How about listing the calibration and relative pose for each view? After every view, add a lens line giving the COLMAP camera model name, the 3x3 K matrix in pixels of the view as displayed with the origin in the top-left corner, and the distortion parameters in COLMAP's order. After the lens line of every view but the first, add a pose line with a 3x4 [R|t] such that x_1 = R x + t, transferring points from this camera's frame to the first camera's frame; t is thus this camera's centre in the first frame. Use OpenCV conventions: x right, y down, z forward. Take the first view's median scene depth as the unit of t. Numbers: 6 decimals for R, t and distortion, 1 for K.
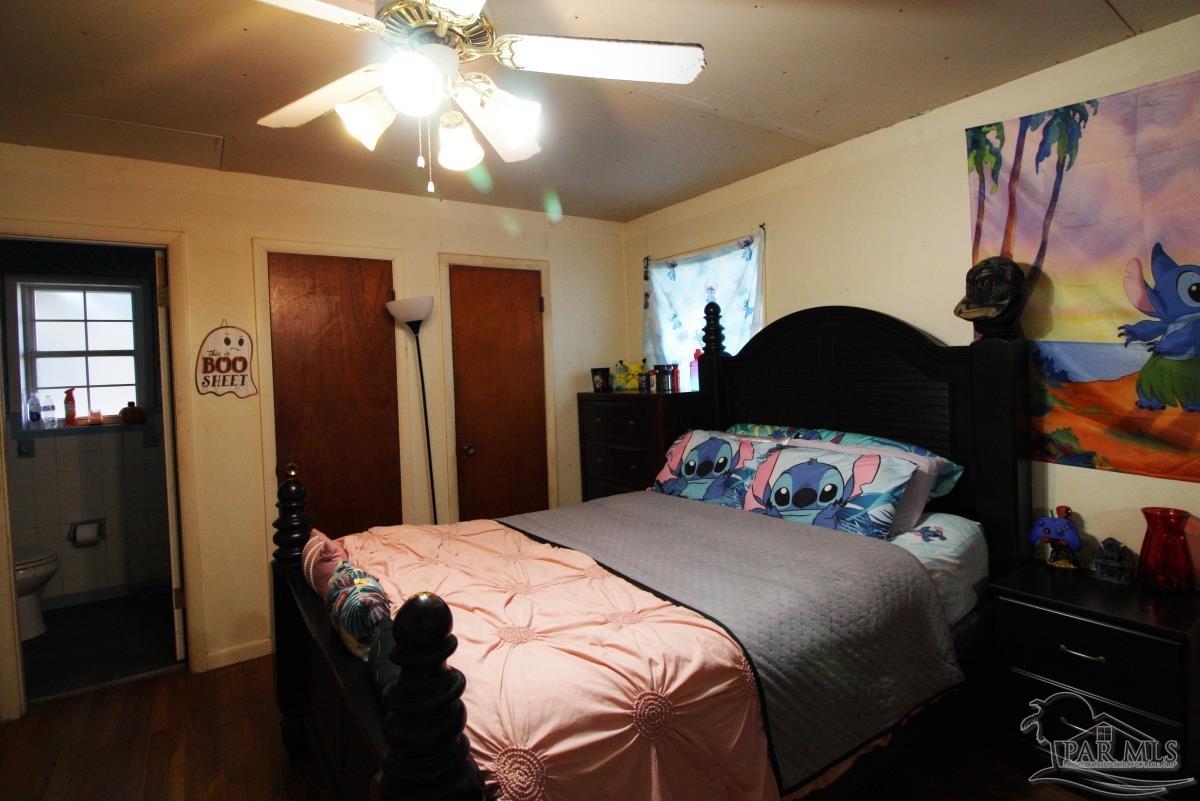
lens RADIAL K [[577.4, 0, 611.5], [0, 577.4, 381.4], [0, 0, 1]] dist [0.001986, -0.015198]
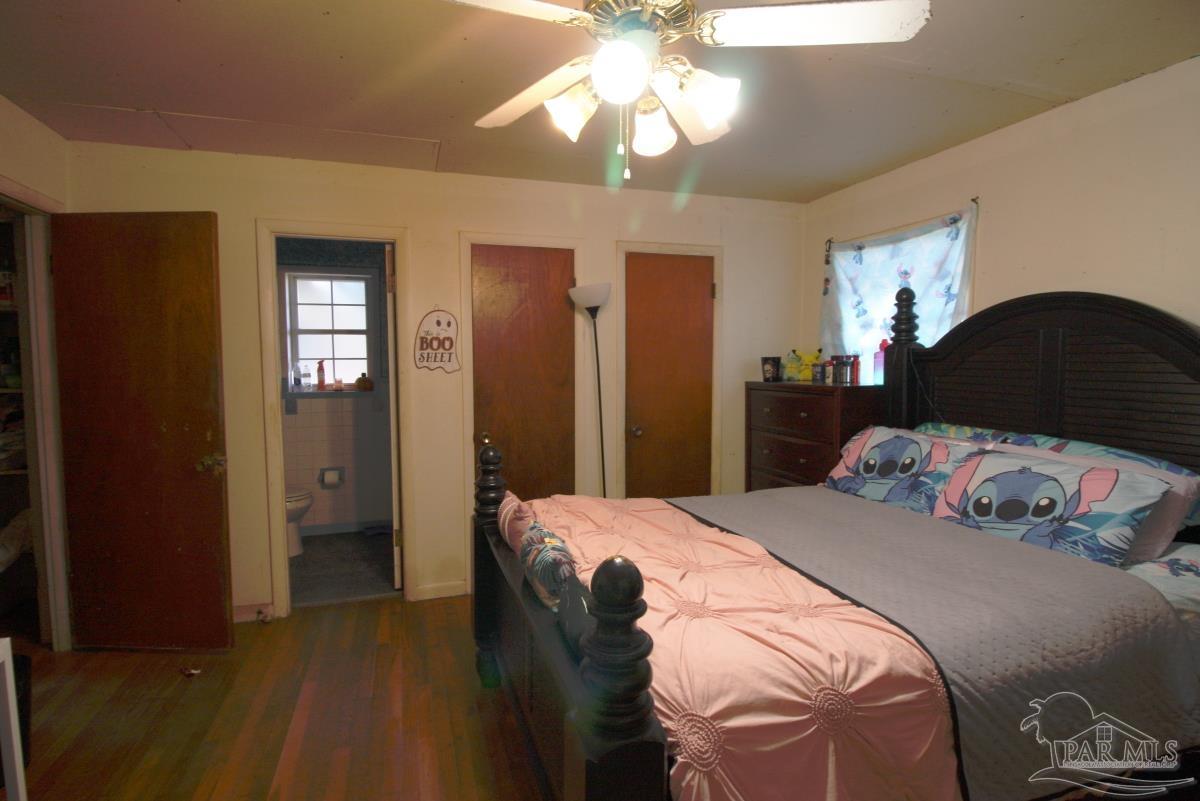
lens RADIAL K [[571.4, 0, 600.0], [0, 571.4, 400.5], [0, 0, 1]] dist [0.000545, -0.014066]
pose [[0.956458, 0.052652, -0.287083, -0.028947], [-0.036909, 0.997517, 0.059978, 0.005506], [0.289528, -0.046771, 0.956026, -0.007428]]
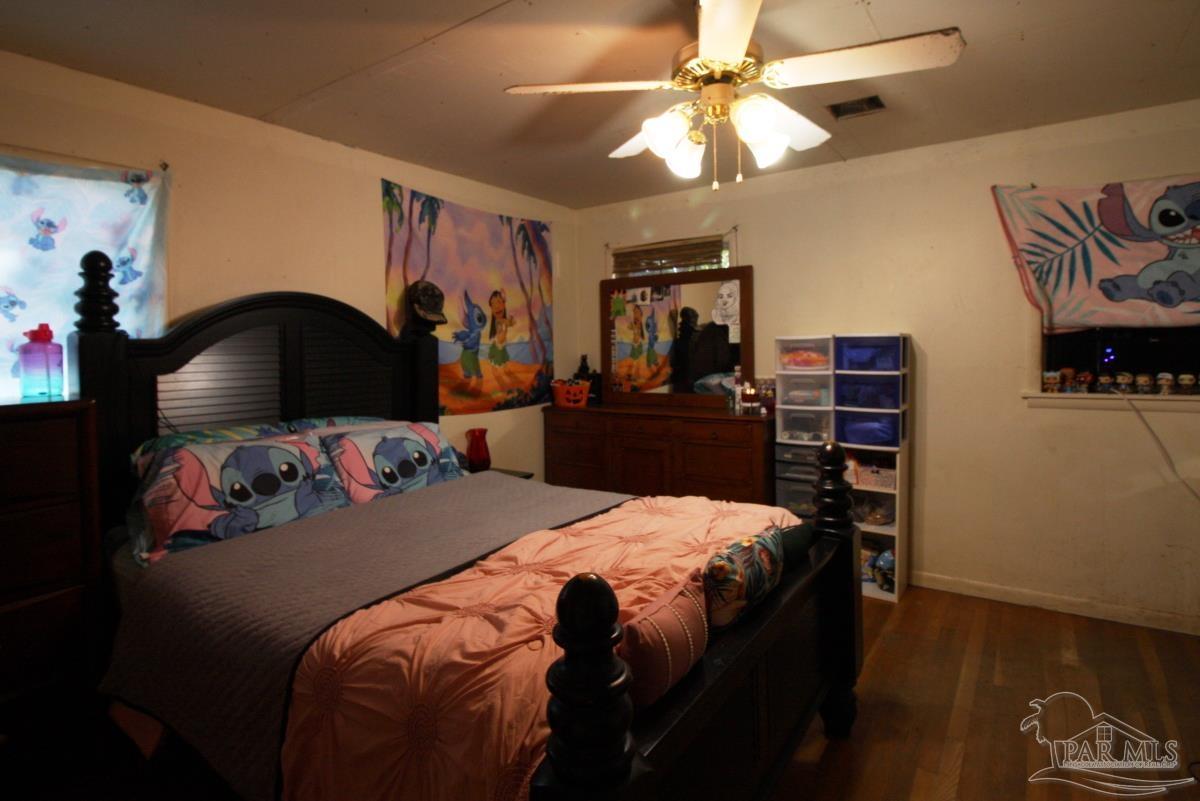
lens RADIAL K [[619.4, 0, 574.4], [0, 619.4, 363.1], [0, 0, 1]] dist [0.002479, -0.018034]
pose [[-0.299196, 0.012055, 0.954116, -0.958019], [0.047039, 0.998891, 0.002130, 0.011044], [-0.953032, 0.045518, -0.299431, 1.101602]]
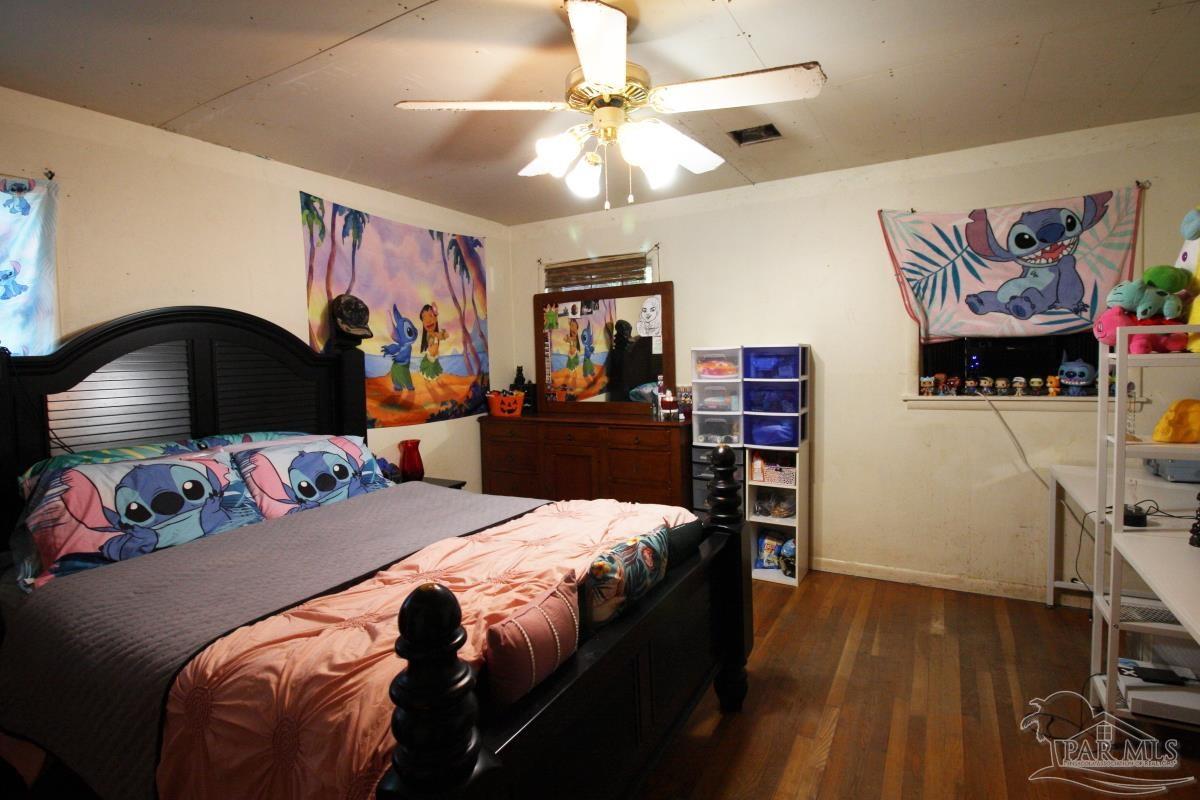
lens RADIAL K [[586.3, 0, 604.0], [0, 586.3, 390.5], [0, 0, 1]] dist [-0.000272, -0.013985]
pose [[-0.409060, -0.010857, 0.912443, -0.979905], [0.059066, 0.997517, 0.038349, 0.012222], [-0.910594, 0.069581, -0.407403, 1.015034]]
